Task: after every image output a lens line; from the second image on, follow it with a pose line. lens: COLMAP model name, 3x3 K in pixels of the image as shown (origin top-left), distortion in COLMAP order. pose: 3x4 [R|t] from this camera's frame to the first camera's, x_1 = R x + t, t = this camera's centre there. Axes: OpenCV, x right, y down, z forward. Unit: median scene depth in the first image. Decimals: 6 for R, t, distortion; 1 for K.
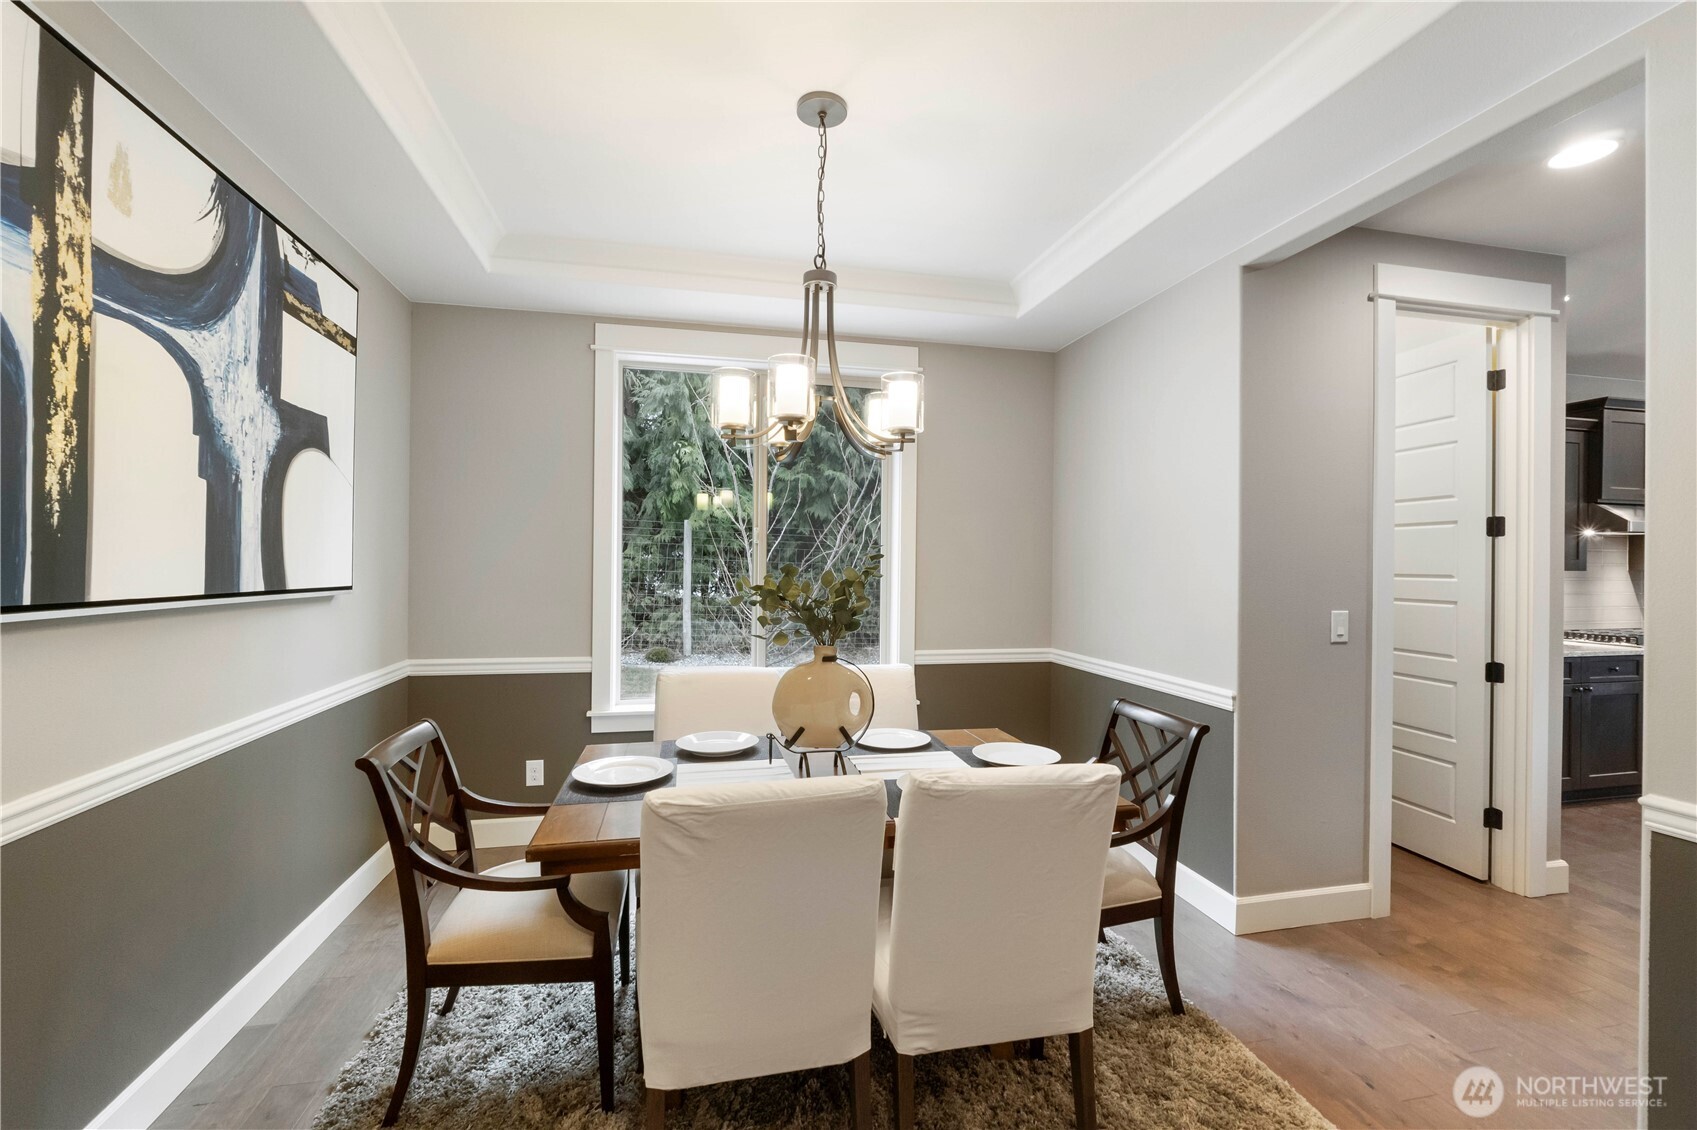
lens RADIAL K [[723.1, 0, 851.6], [0, 723.1, 557.7], [0, 0, 1]] dist [0.001312, 0.000047]
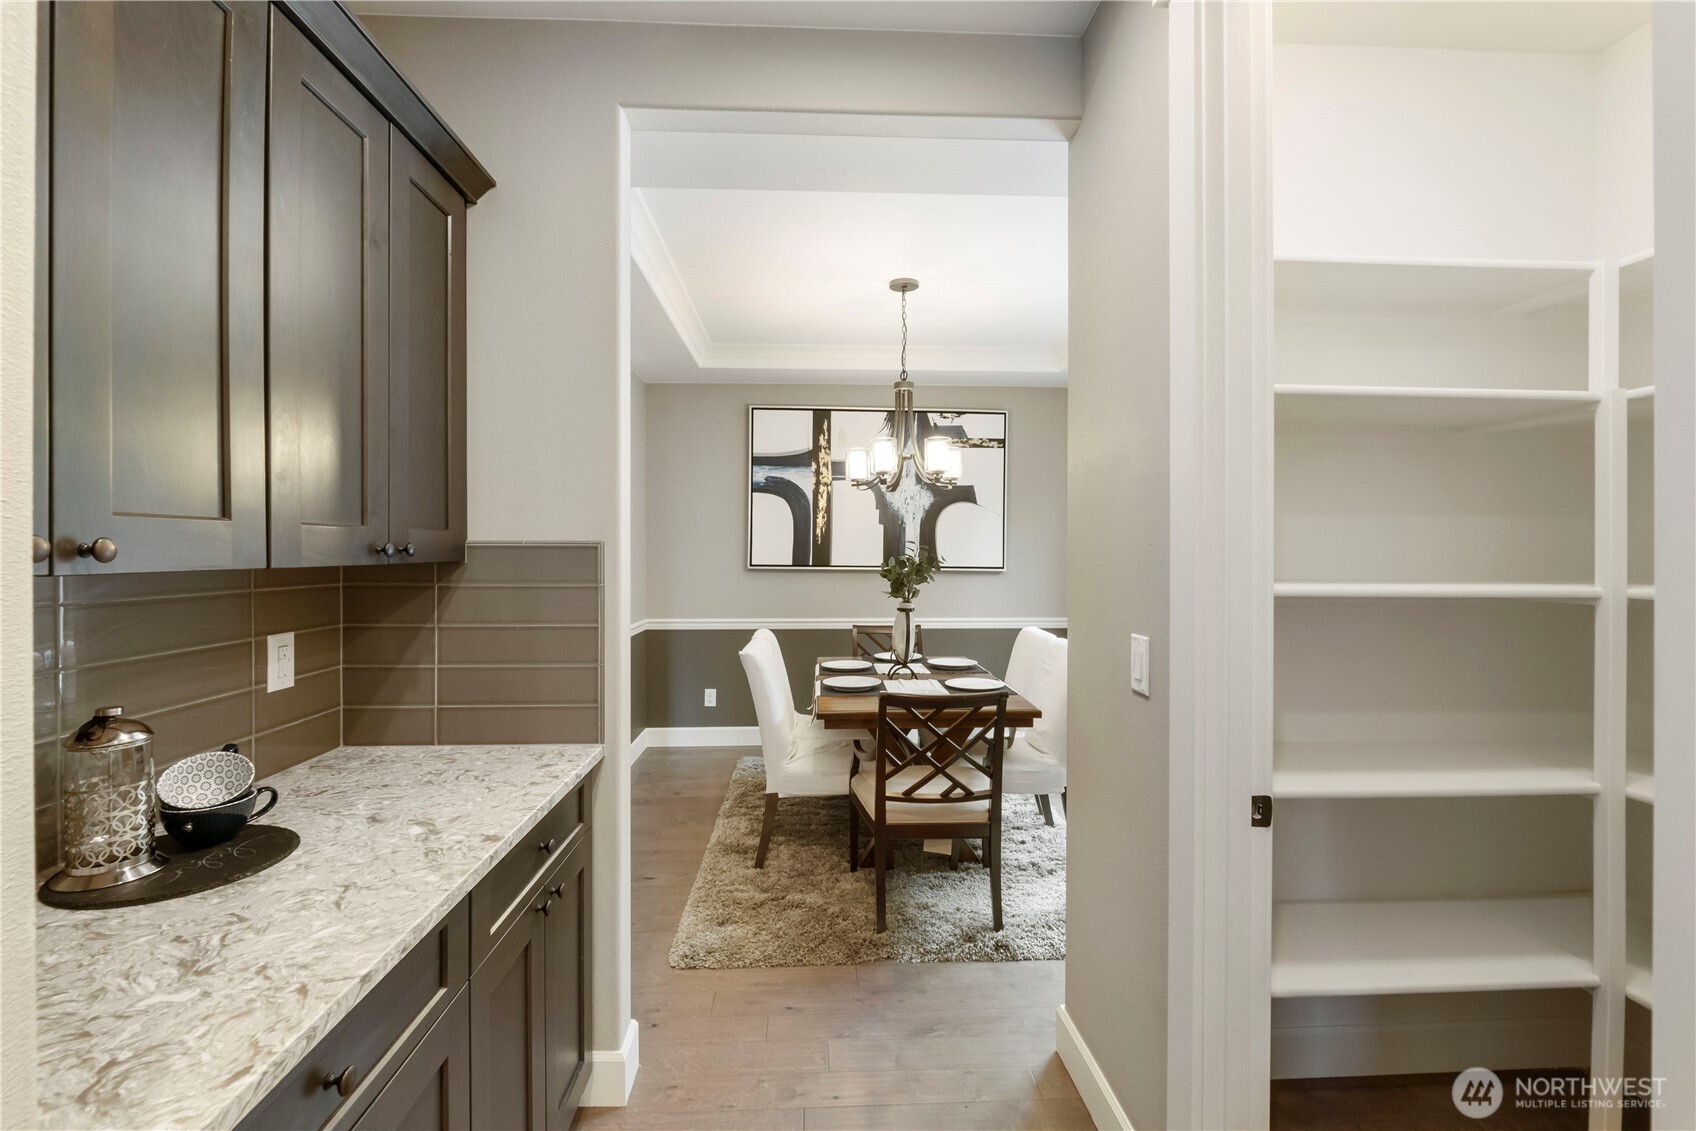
lens RADIAL K [[849.7, 0, 898.4], [0, 849.7, 557.1], [0, 0, 1]] dist [0.000227, -0.009621]
pose [[-0.179954, -0.004673, -0.983664, 2.987853], [-0.000085, 0.999989, -0.004735, 0.042335], [0.983675, -0.000769, -0.179952, 2.126511]]
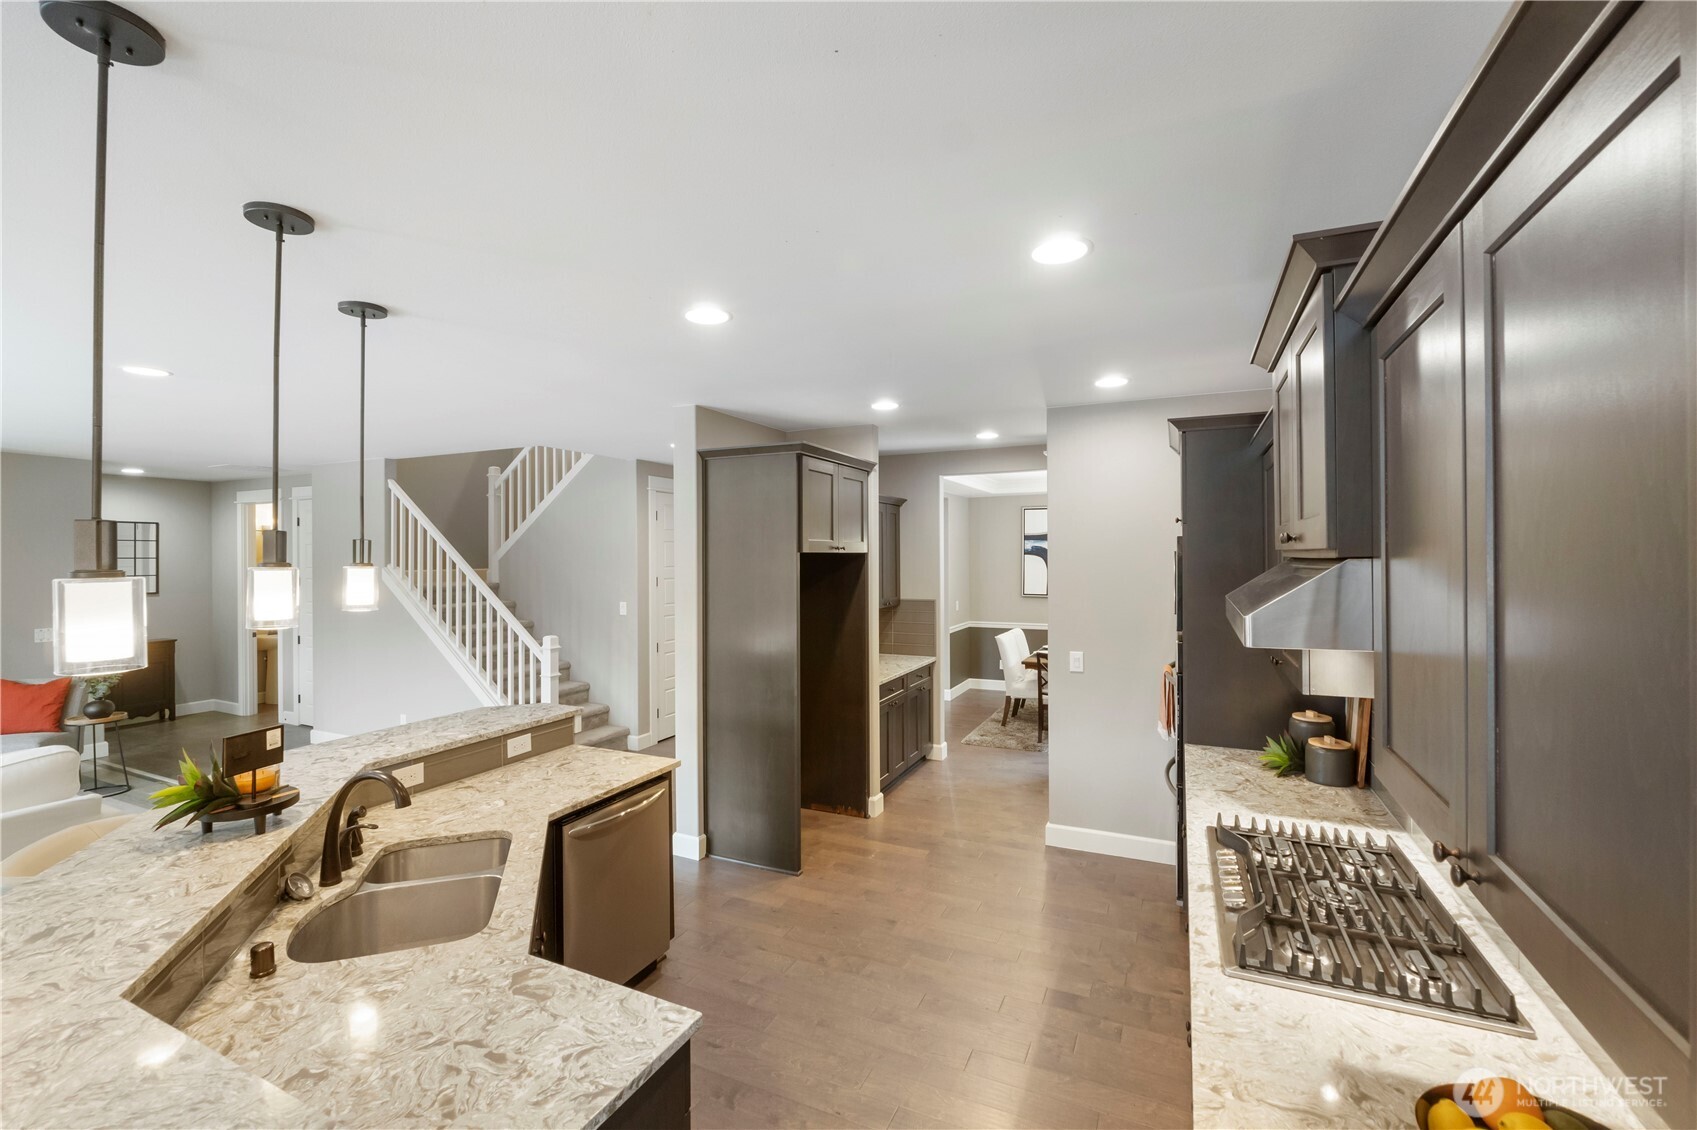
lens RADIAL K [[723.1, 0, 851.6], [0, 723.1, 557.7], [0, 0, 1]] dist [0.001312, 0.000047]
pose [[-0.617988, -0.018389, -0.785972, 5.084582], [0.000619, 0.999715, -0.023877, -0.116451], [0.786187, -0.015242, -0.617801, 3.468401]]
